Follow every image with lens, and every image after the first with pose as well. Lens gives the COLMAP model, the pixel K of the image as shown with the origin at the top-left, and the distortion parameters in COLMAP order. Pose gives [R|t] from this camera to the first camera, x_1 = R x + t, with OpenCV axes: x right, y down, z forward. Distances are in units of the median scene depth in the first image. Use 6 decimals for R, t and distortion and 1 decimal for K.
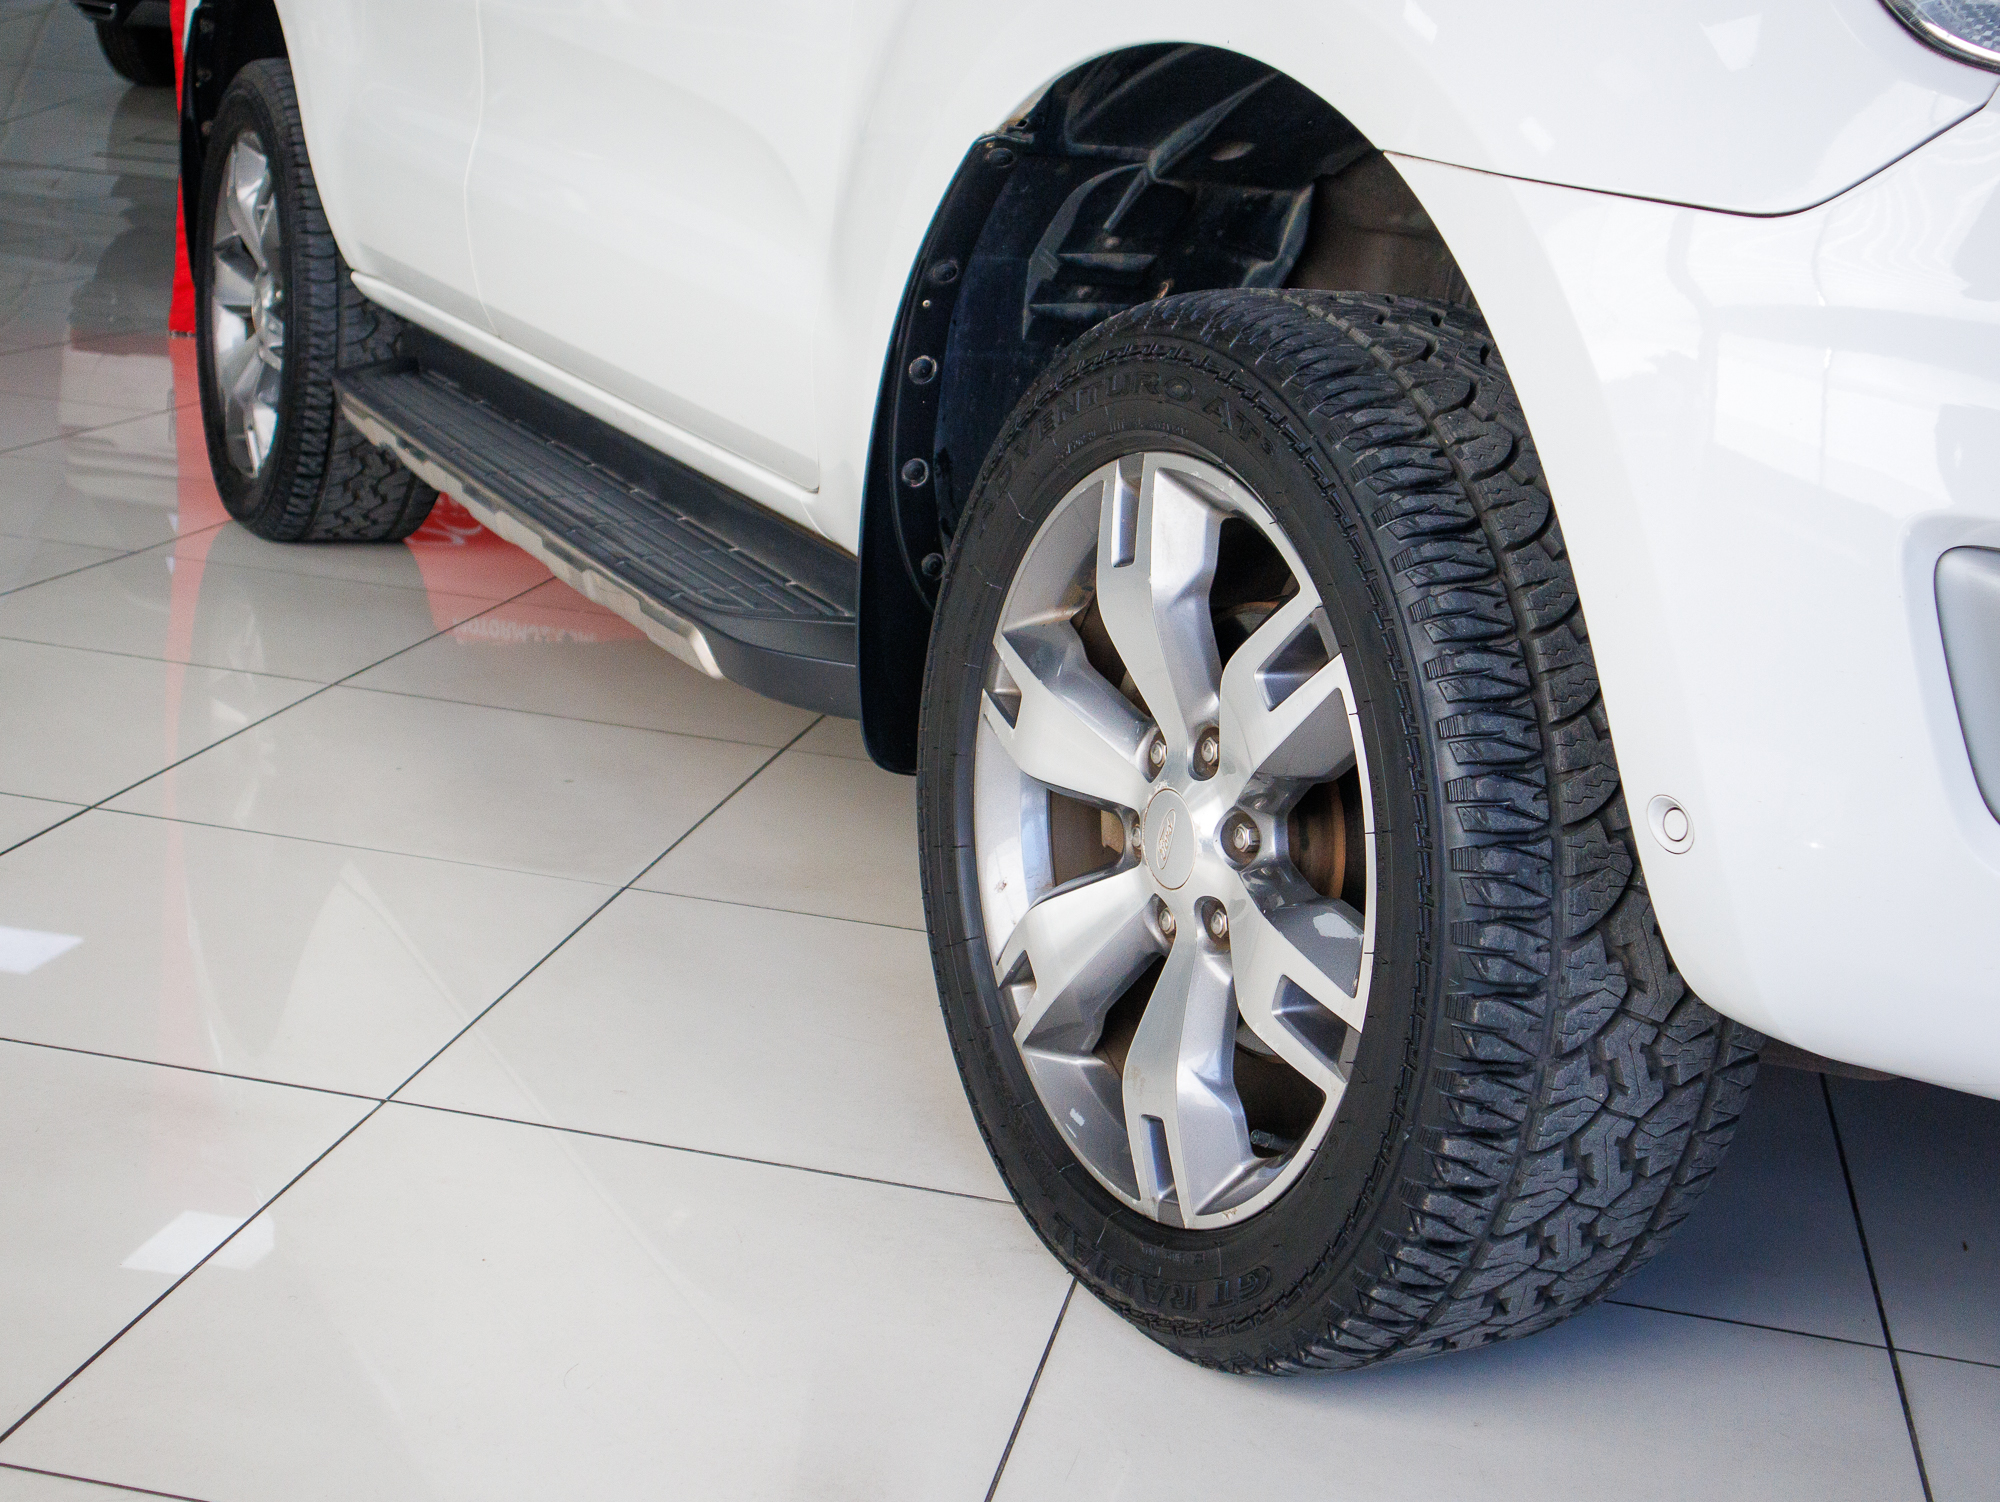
lens RADIAL K [[2852.1, 0, 1000.0], [0, 2852.1, 751.0], [0, 0, 1]] dist [0.008849, 0.019193]
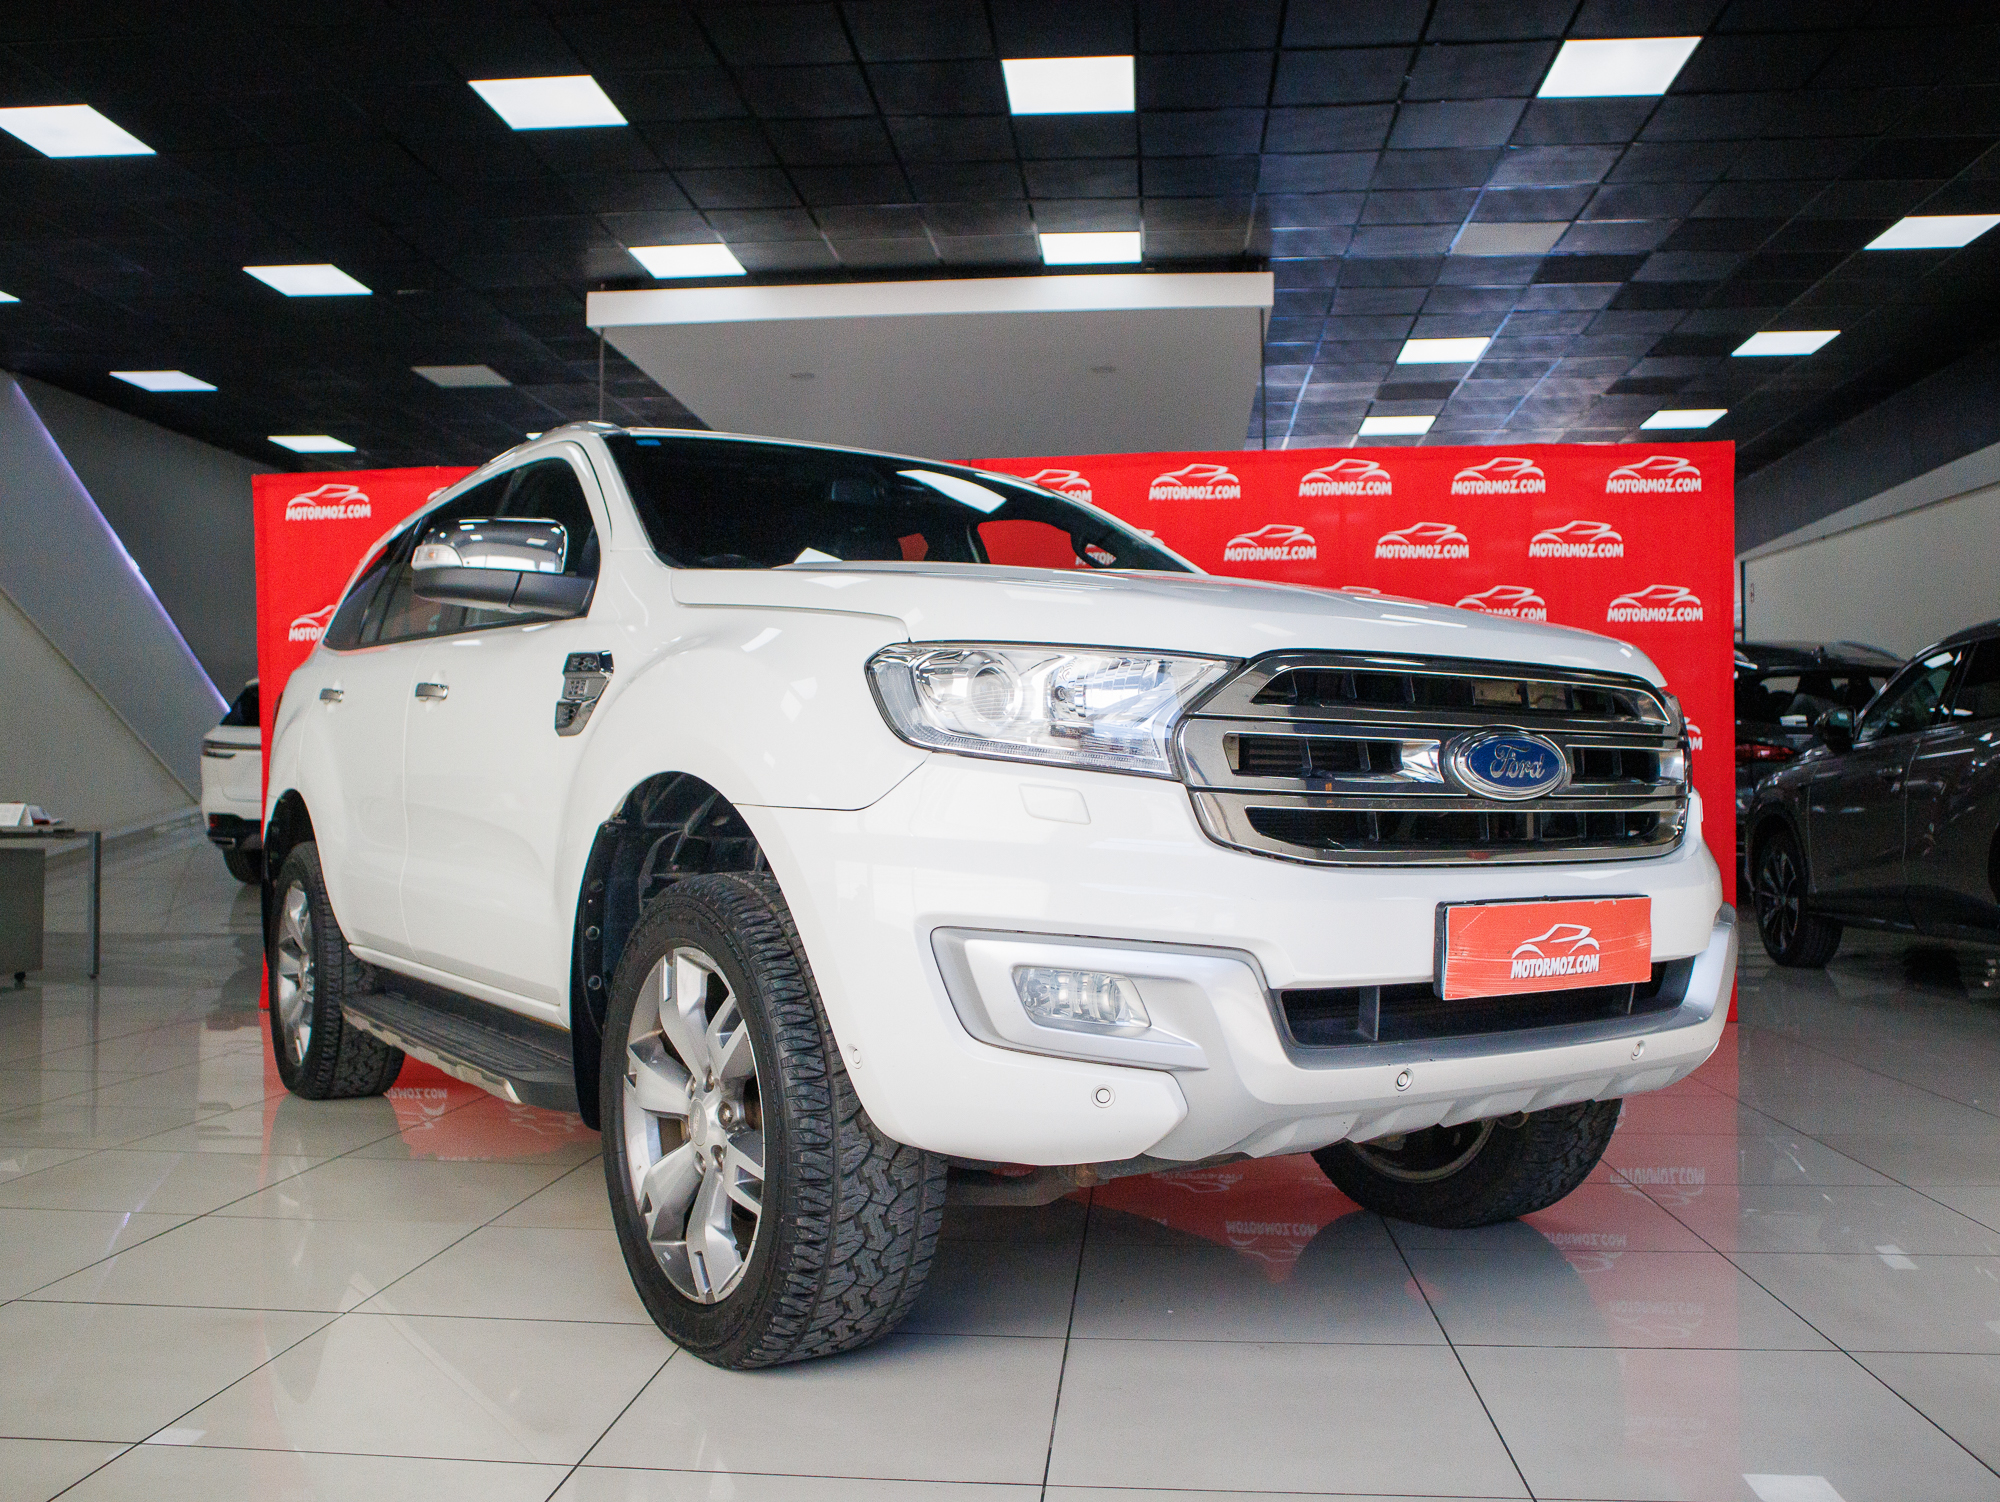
lens RADIAL K [[1738.0, 0, 1000.0], [0, 1738.0, 751.0], [0, 0, 1]] dist [-0.064851, 0.000273]
pose [[0.988693, -0.076128, 0.129191, 0.127952], [0.108751, 0.957200, -0.268218, 0.128702], [-0.103243, 0.279235, 0.954656, -0.346551]]
